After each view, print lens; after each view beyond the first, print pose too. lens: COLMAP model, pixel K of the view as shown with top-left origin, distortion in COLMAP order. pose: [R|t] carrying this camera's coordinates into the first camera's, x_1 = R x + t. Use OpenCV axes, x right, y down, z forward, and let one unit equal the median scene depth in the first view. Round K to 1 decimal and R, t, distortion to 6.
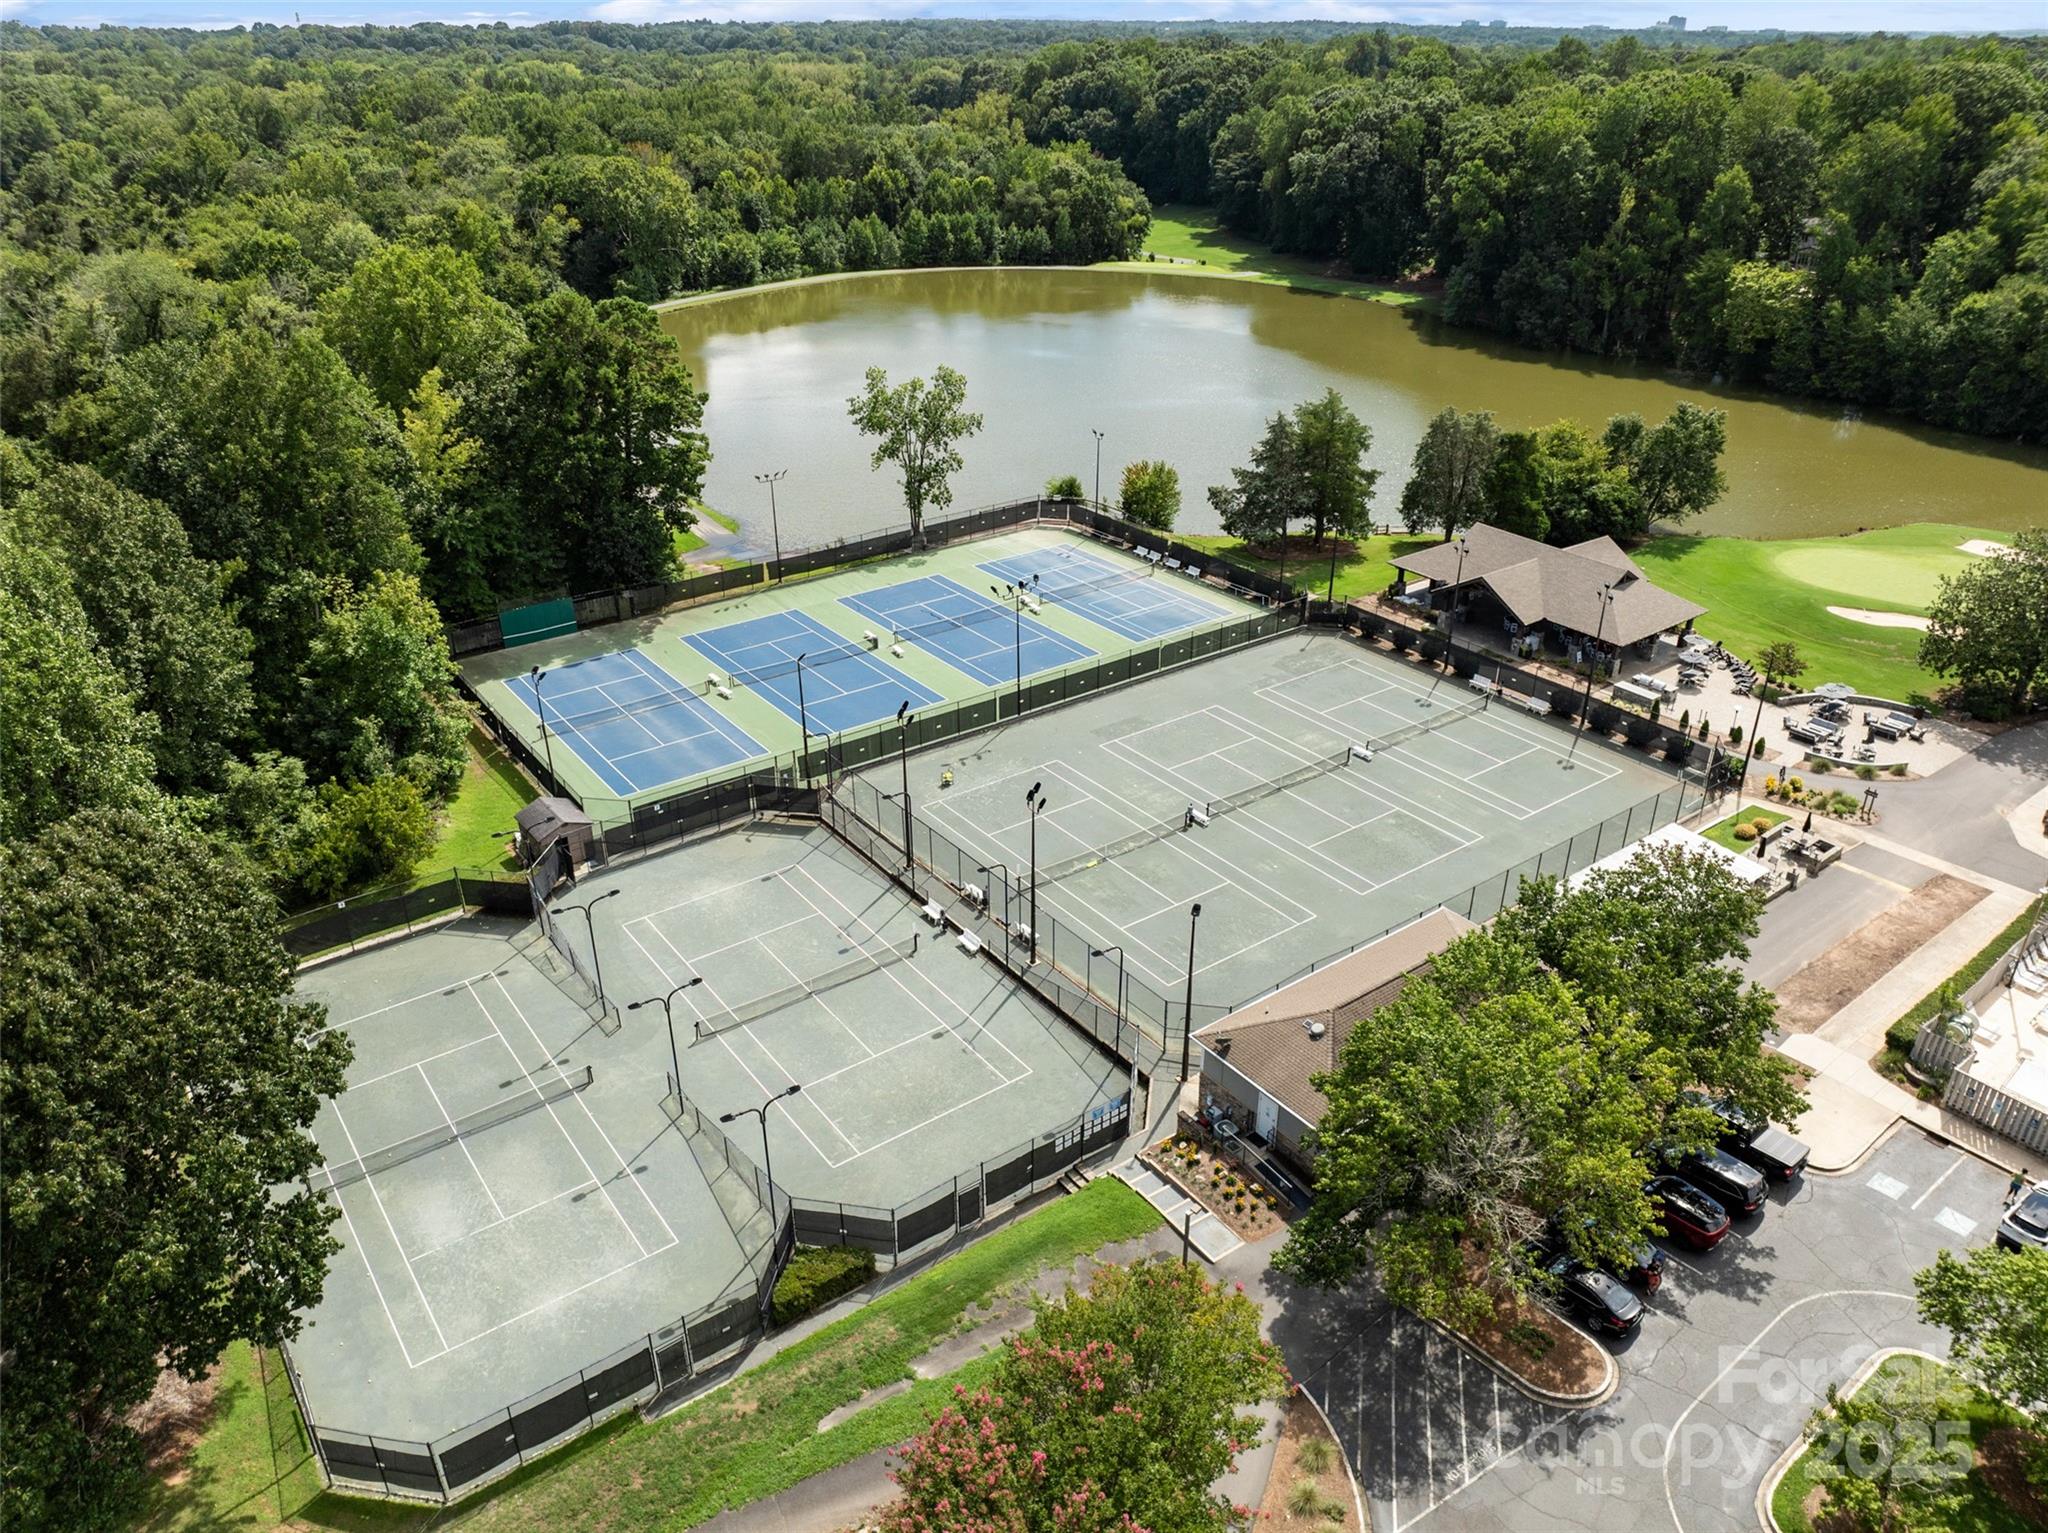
lens RADIAL K [[1421.3, 0, 1024.0], [0, 1421.3, 766.5], [0, 0, 1]] dist [0.002096, -0.045419]
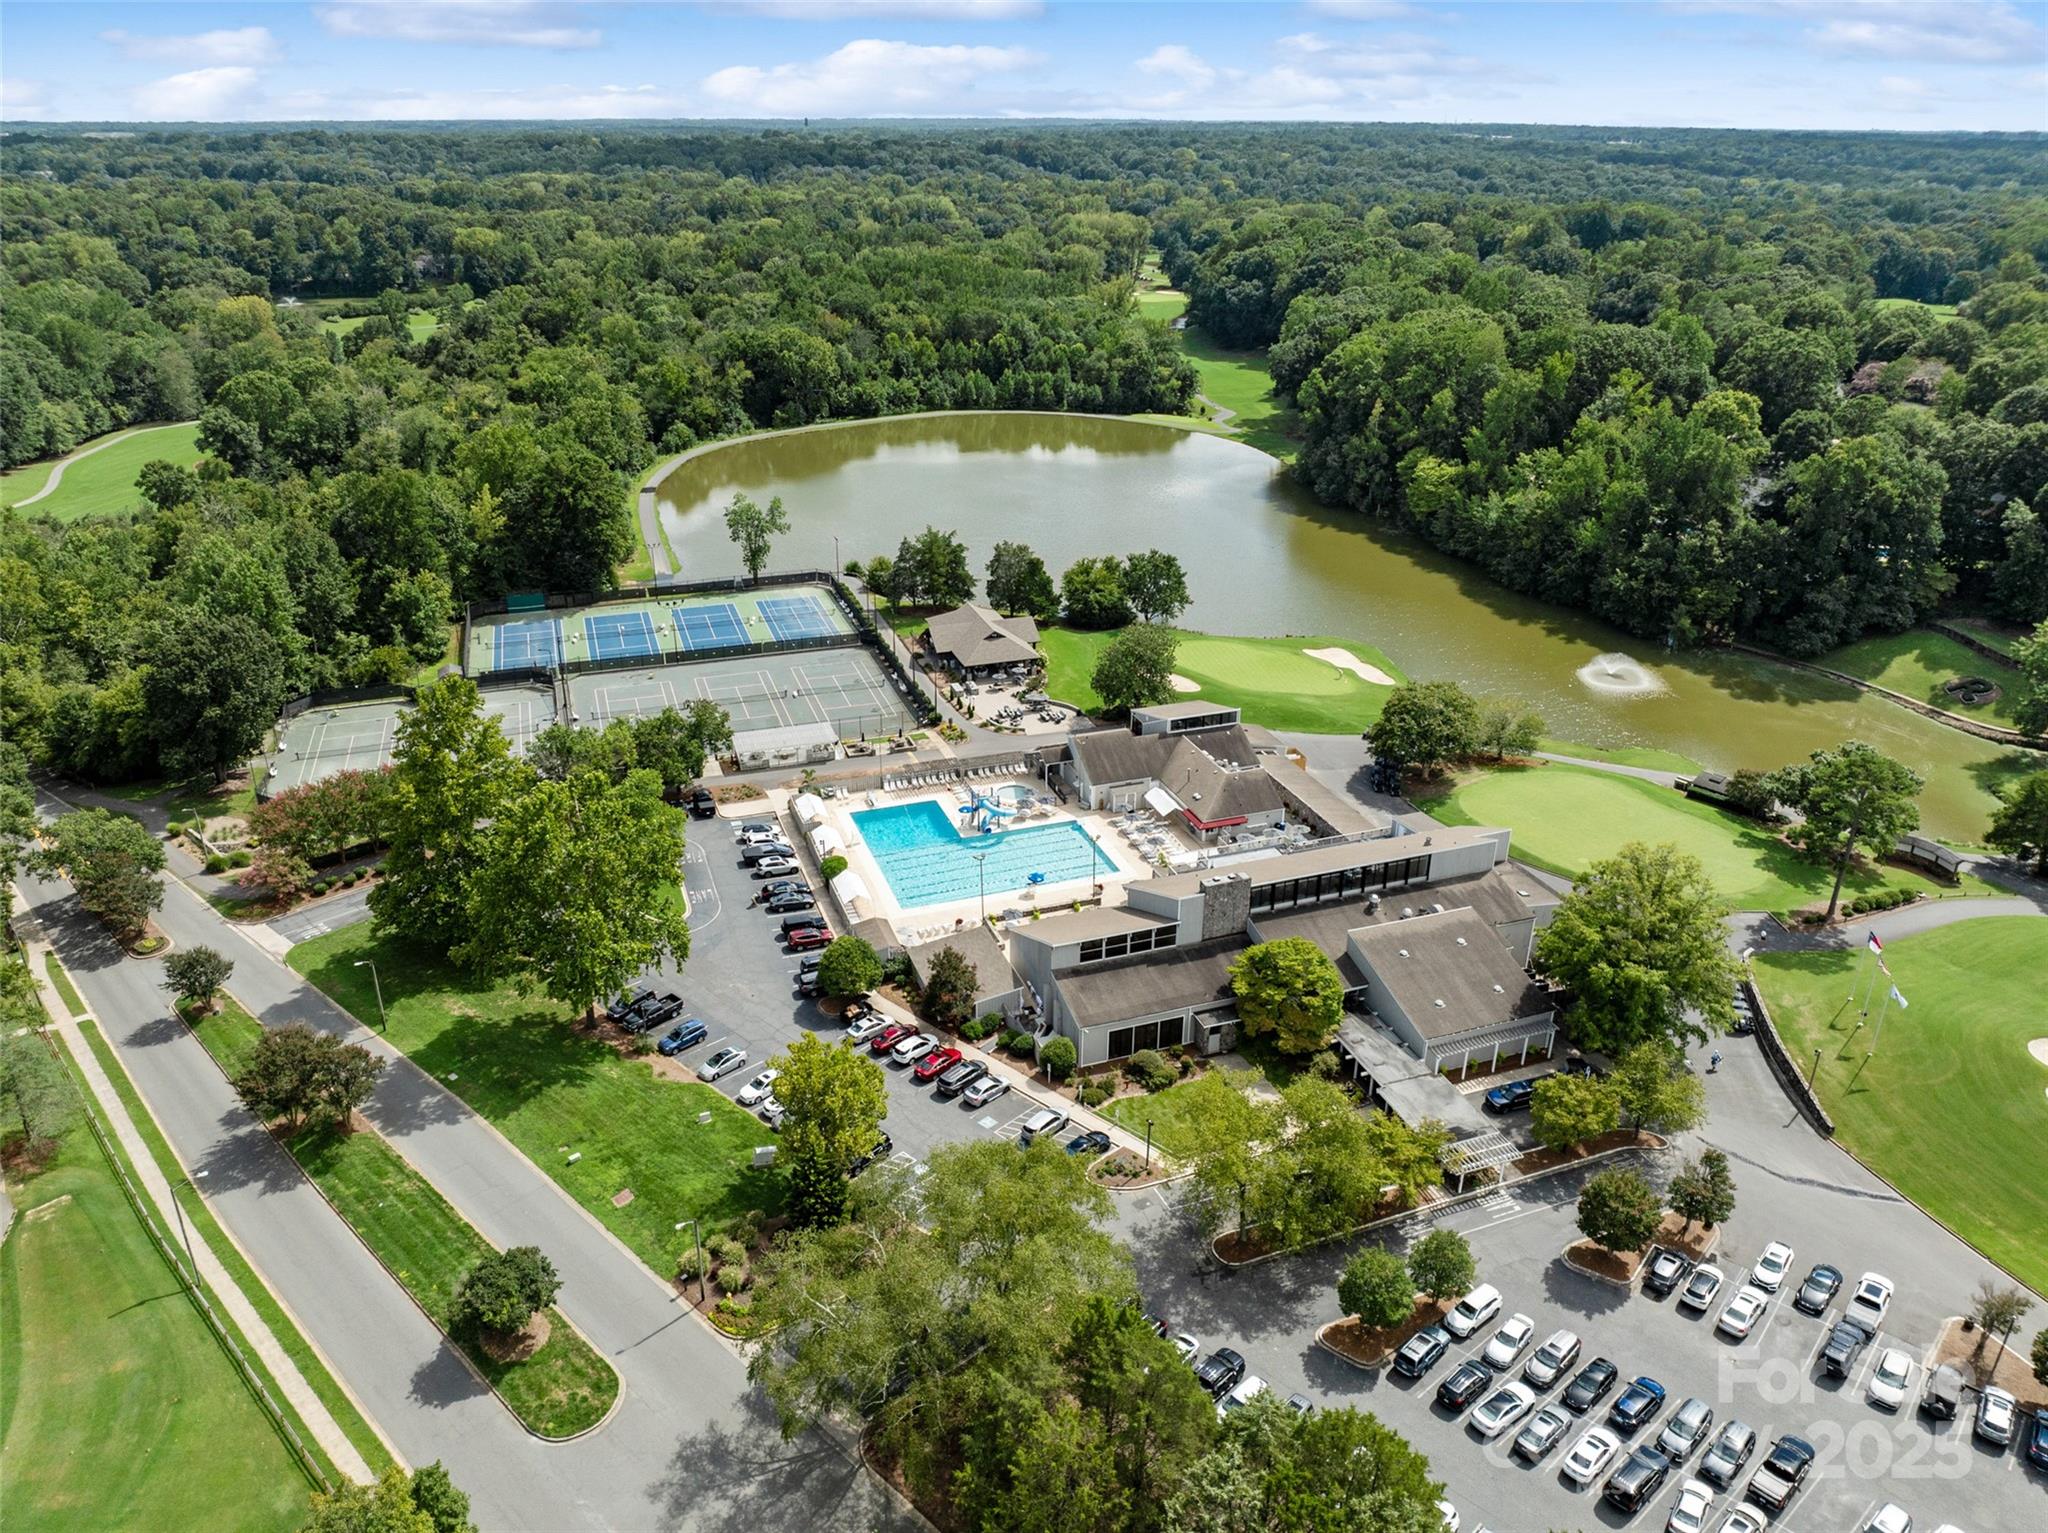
lens RADIAL K [[1421.3, 0, 1024.0], [0, 1421.3, 766.5], [0, 0, 1]] dist [0.002096, -0.045419]
pose [[0.953531, 0.132789, -0.270453, 0.958461], [-0.146780, 0.988649, -0.032084, 0.096060], [0.263123, 0.070290, 0.962198, -0.815225]]
